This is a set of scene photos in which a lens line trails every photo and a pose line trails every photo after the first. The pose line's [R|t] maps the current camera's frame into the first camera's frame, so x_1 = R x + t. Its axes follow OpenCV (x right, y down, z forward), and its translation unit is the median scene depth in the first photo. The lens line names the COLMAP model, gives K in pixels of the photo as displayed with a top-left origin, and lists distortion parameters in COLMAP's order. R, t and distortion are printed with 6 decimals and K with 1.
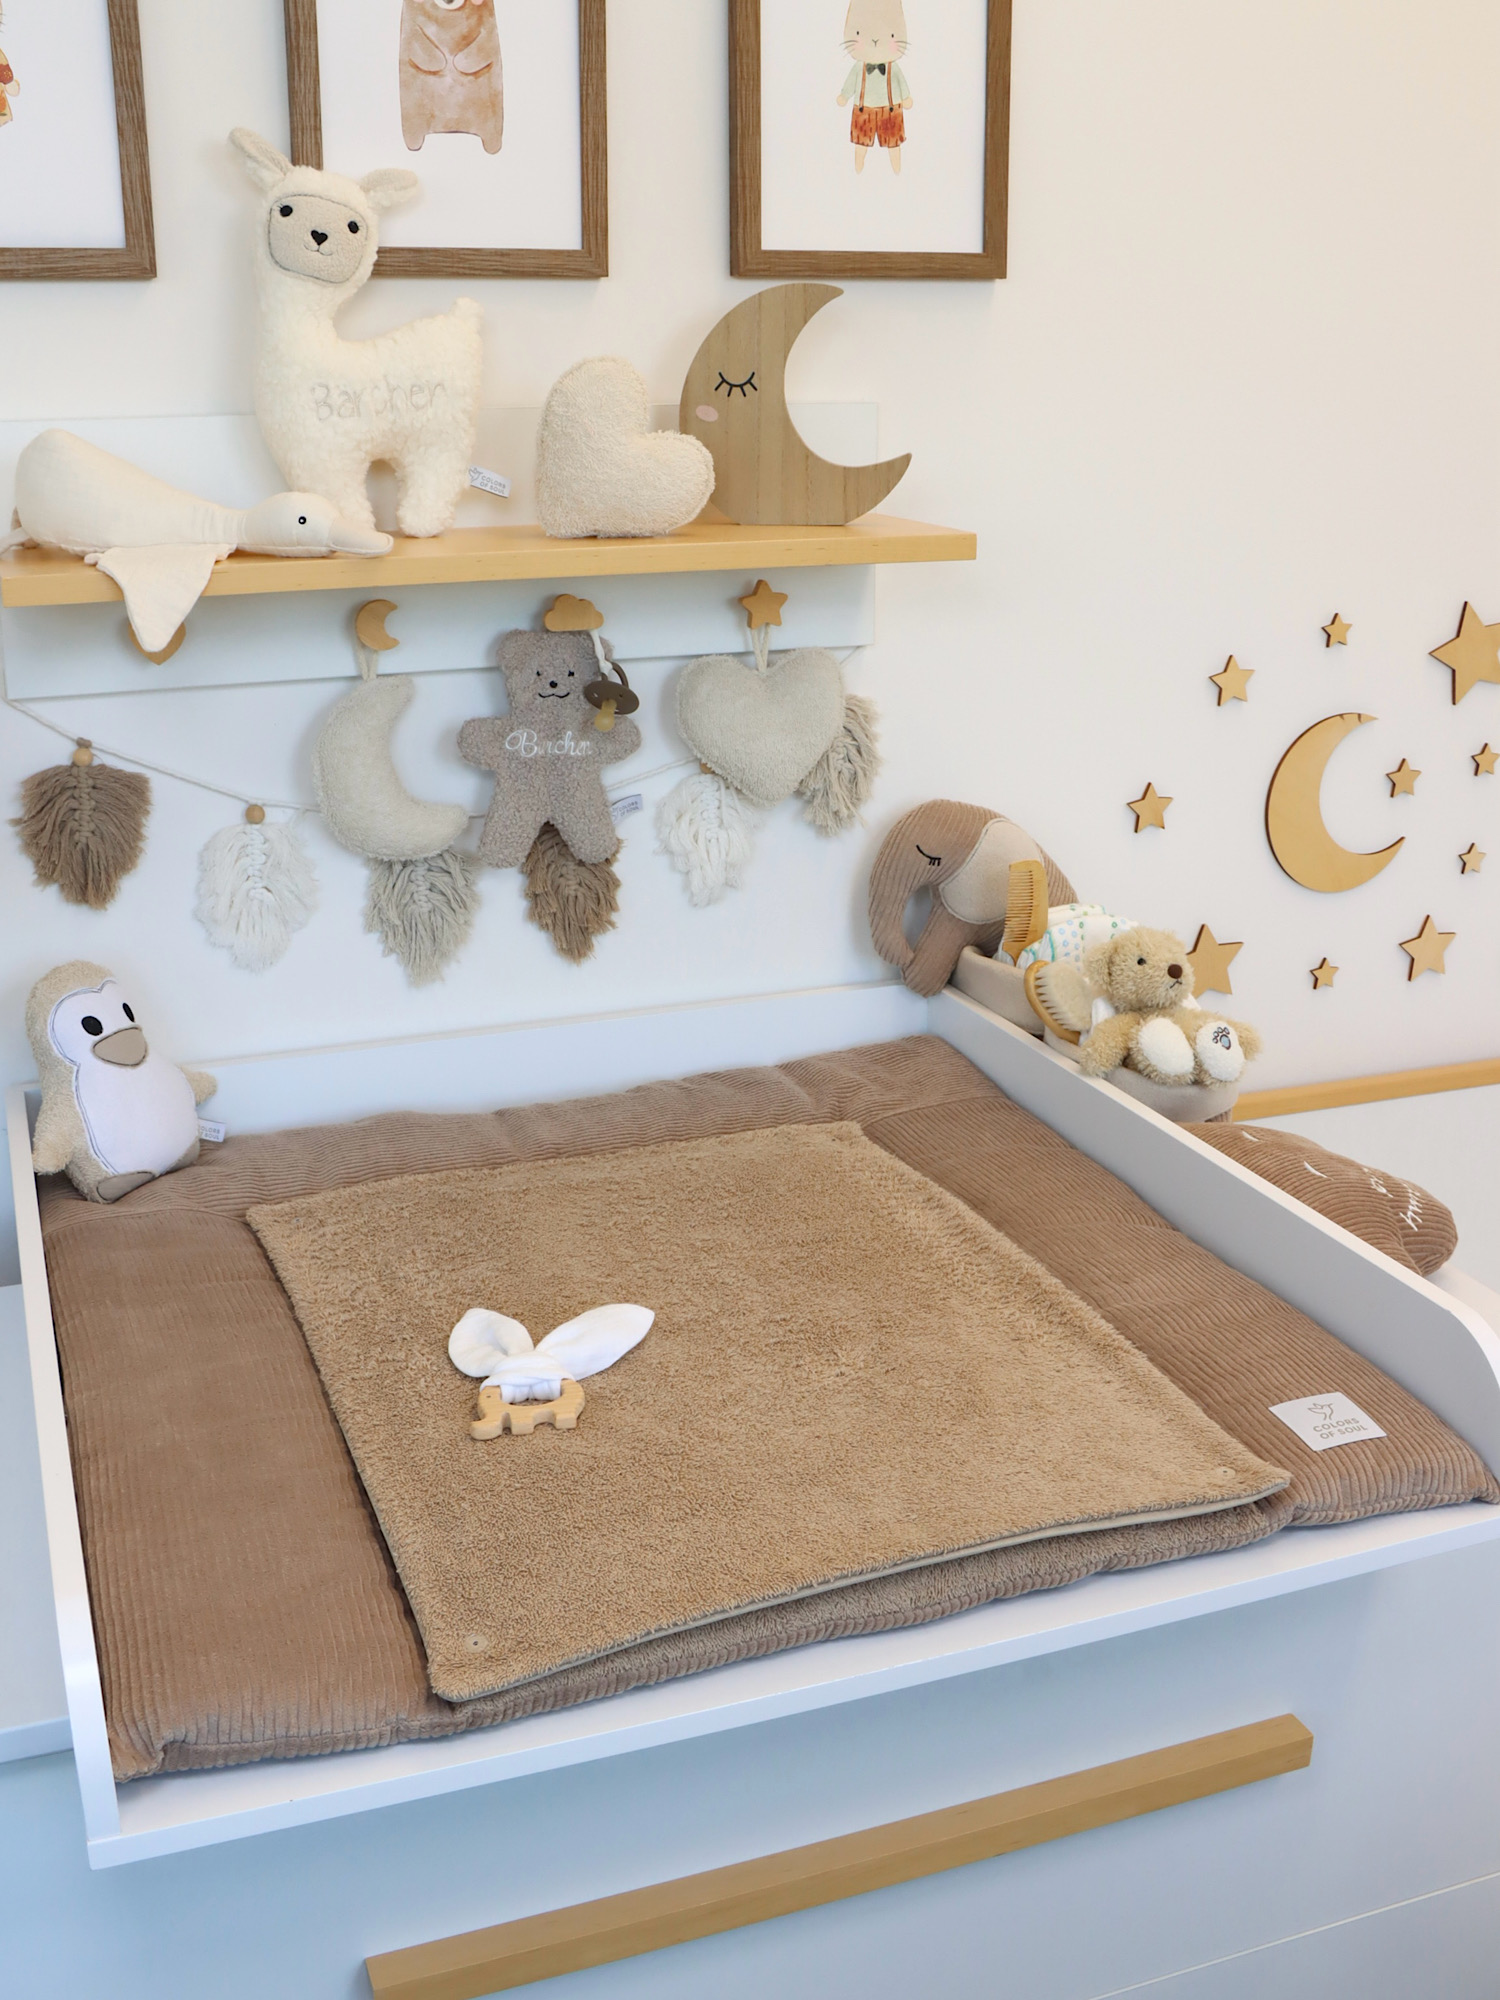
lens RADIAL K [[2079.2, 0, 753.4], [0, 2079.2, 1011.1], [0, 0, 1]] dist [-0.099037, 0.000000]
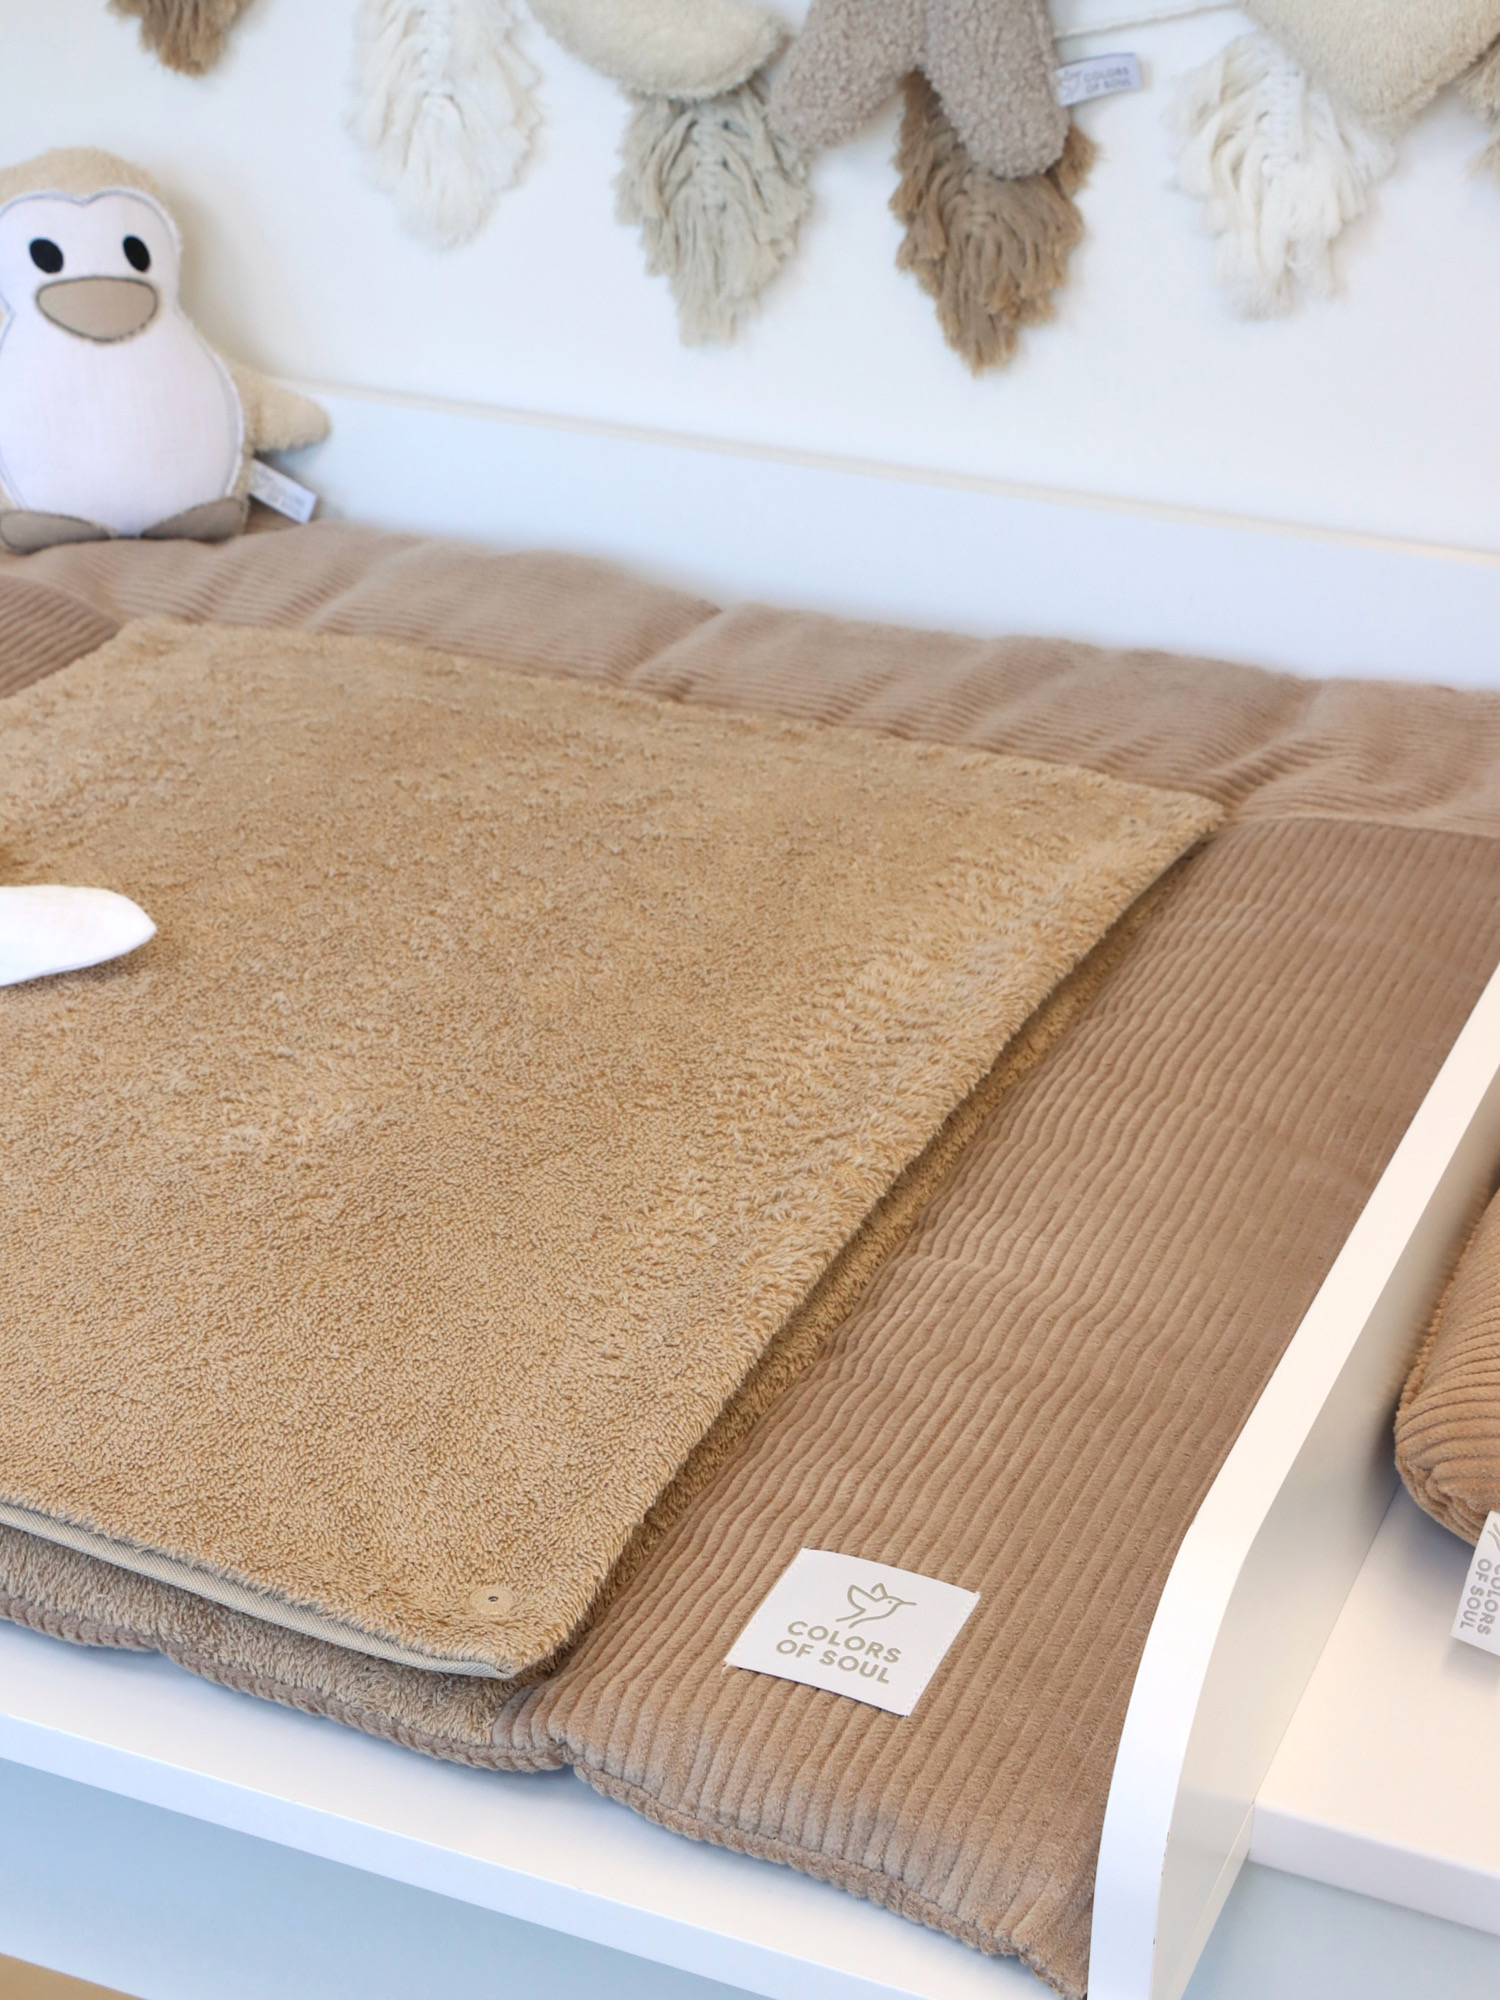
lens RADIAL K [[3472.2, 0, 720.9], [0, 3472.2, 1024.0], [0, 0, 1]] dist [0.094237, 0.000000]
pose [[0.721738, 0.327612, -0.609725, 0.508338], [-0.235781, 0.944577, 0.228434, -0.059856], [0.650770, -0.021108, 0.758981, 0.335952]]
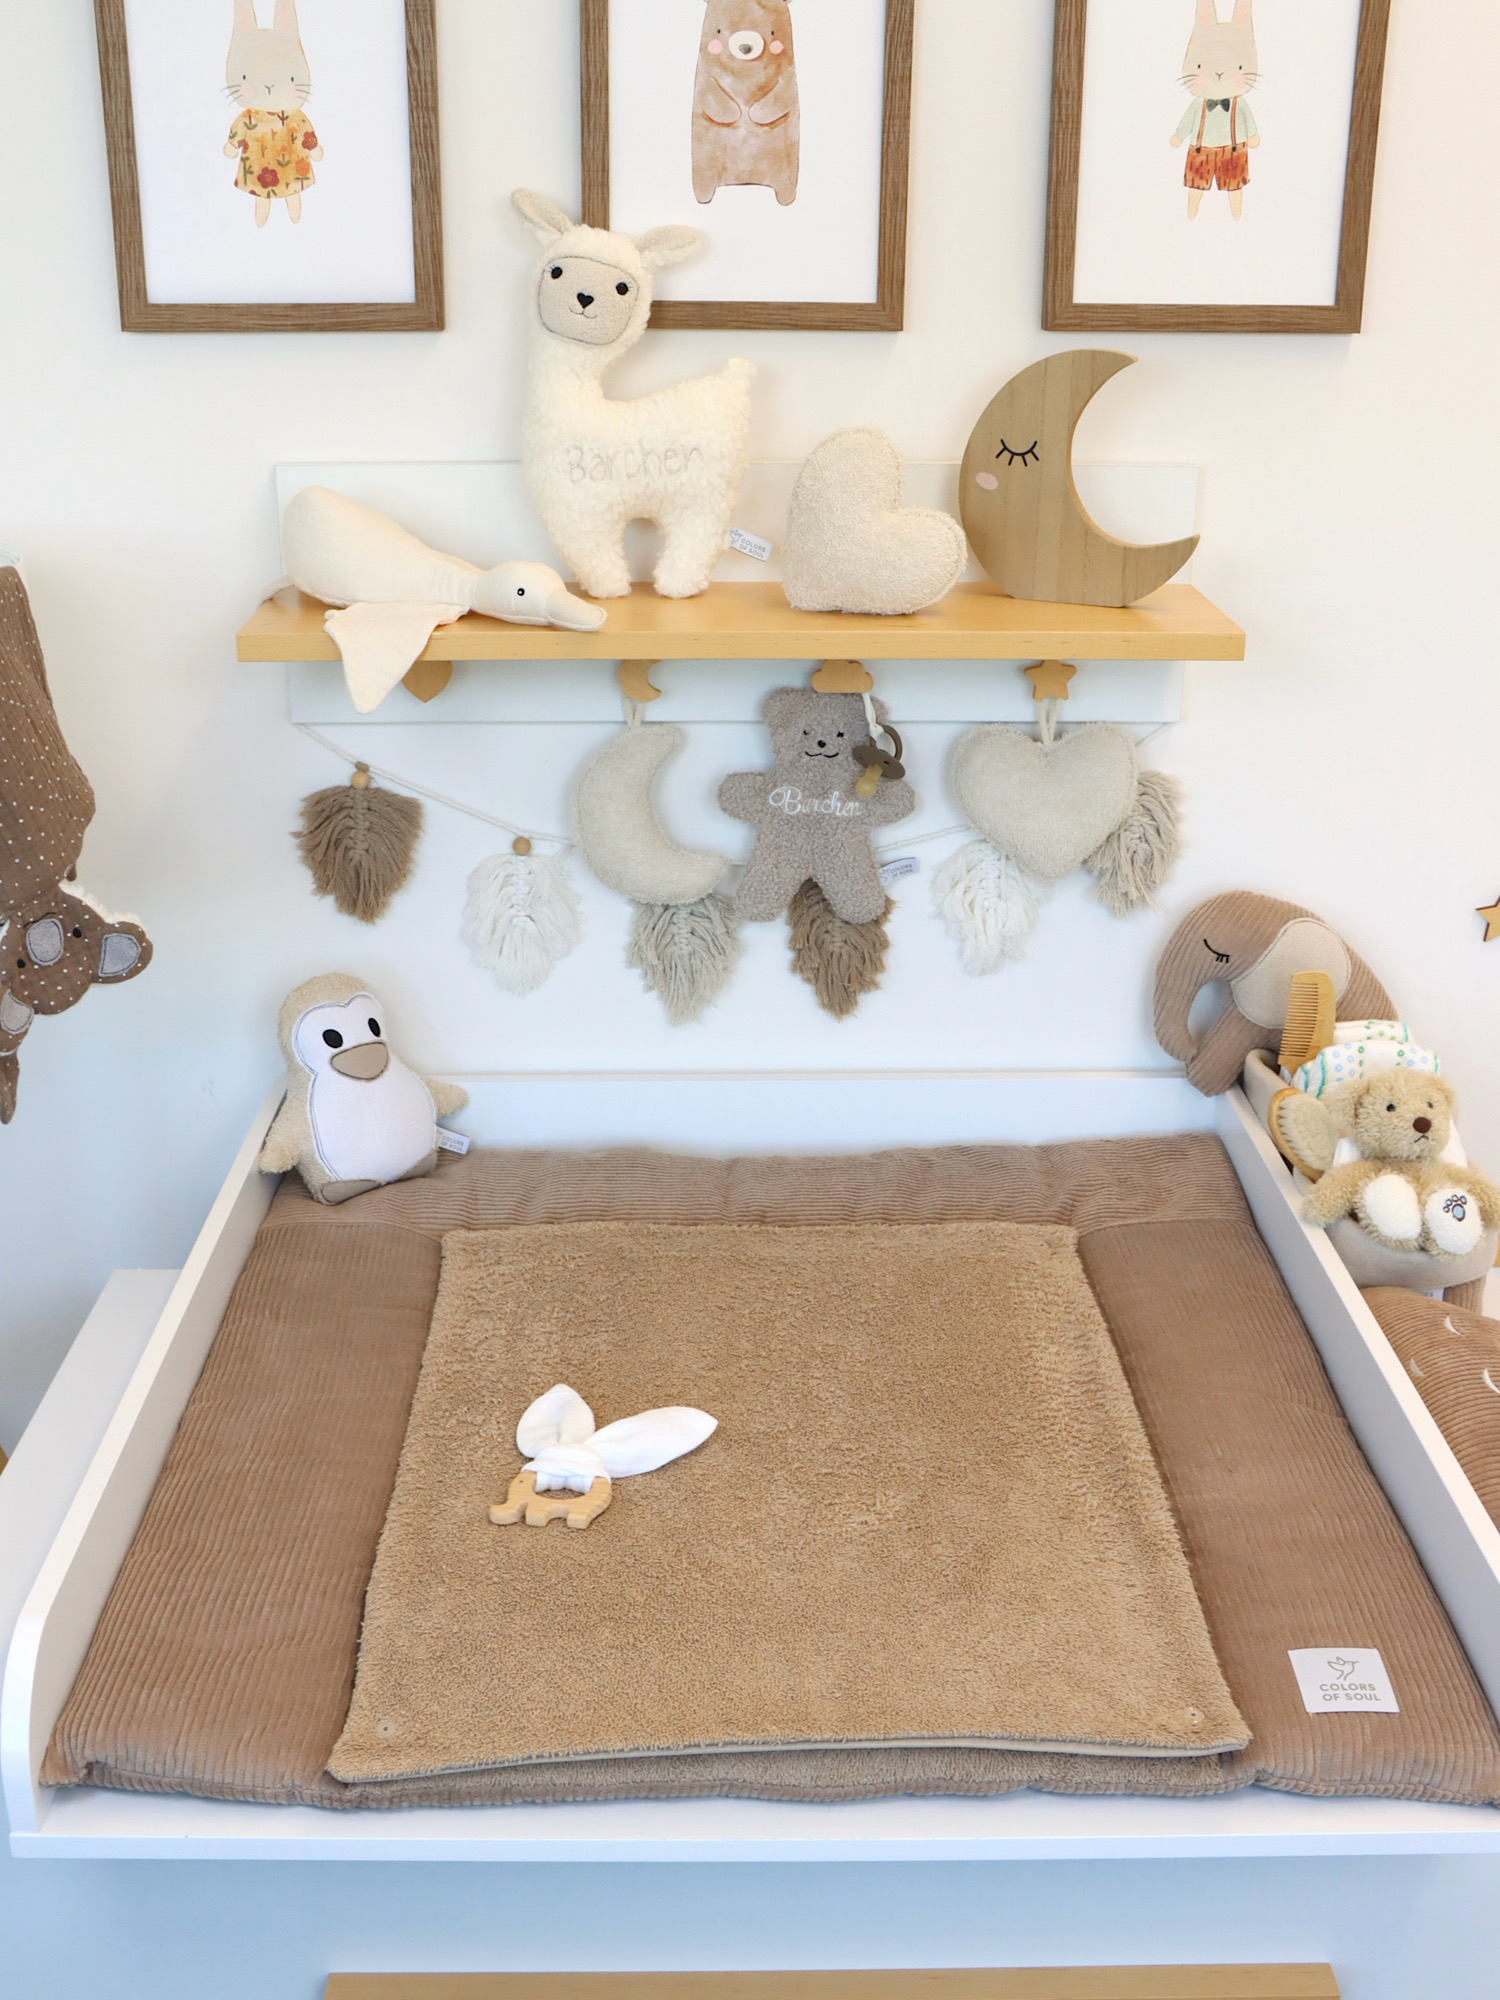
lens RADIAL K [[2207.1, 0, 747.2], [0, 2207.1, 1006.5], [0, 0, 1]] dist [-0.075499, 0.000000]
pose [[0.941046, 0.126790, -0.313619, 0.228461], [-0.111225, 0.991527, 0.067112, -0.106729], [0.319470, -0.028274, 0.947174, -0.007584]]
